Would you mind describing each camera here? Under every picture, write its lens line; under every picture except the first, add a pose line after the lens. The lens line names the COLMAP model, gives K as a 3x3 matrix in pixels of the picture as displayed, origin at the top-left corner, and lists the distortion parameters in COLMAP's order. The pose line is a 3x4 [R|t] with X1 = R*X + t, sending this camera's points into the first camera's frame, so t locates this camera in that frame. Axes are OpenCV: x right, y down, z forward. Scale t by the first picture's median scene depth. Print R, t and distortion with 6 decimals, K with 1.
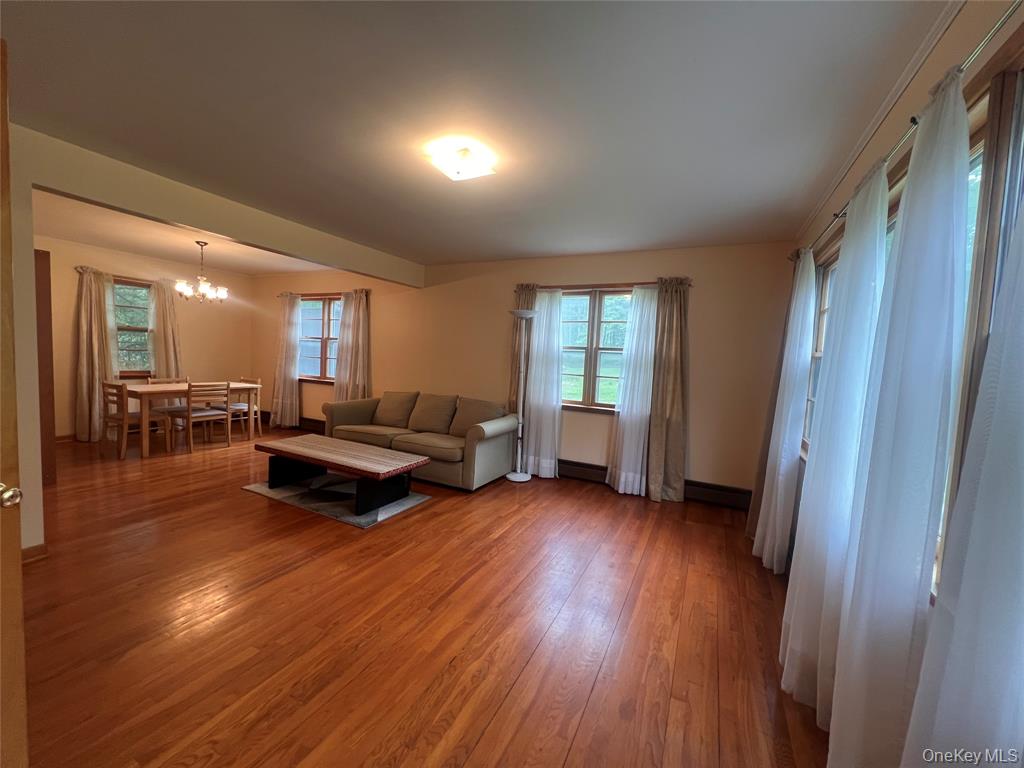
lens RADIAL K [[411.4, 0, 510.6], [0, 411.4, 381.2], [0, 0, 1]] dist [-0.000597, -0.000118]
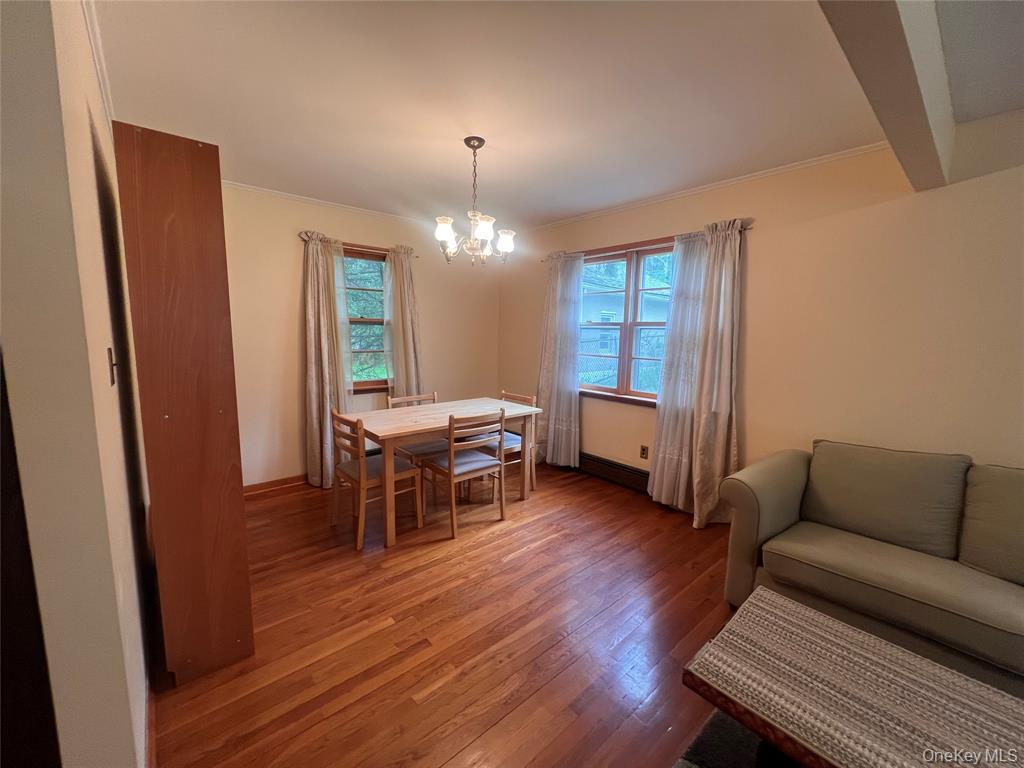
lens RADIAL K [[411.4, 0, 510.6], [0, 411.4, 381.2], [0, 0, 1]] dist [-0.000597, -0.000118]
pose [[0.921958, 0.013647, -0.387048, -0.440235], [0.003899, 0.999001, 0.044512, -0.058134], [0.387269, -0.042547, 0.920984, 0.466480]]
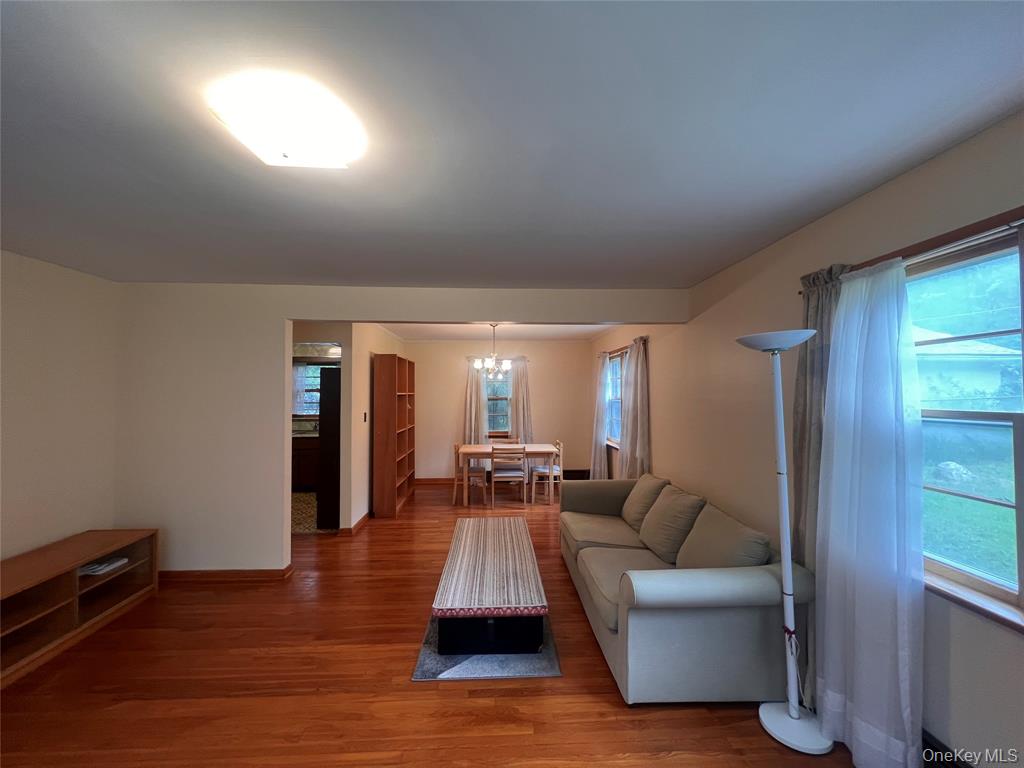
lens RADIAL K [[411.4, 0, 510.6], [0, 411.4, 381.2], [0, 0, 1]] dist [-0.000597, -0.000118]
pose [[0.484788, -0.075212, -0.871392, 0.222185], [-0.031765, 0.994124, -0.103477, -0.051824], [0.874055, 0.077844, 0.479550, 0.432489]]
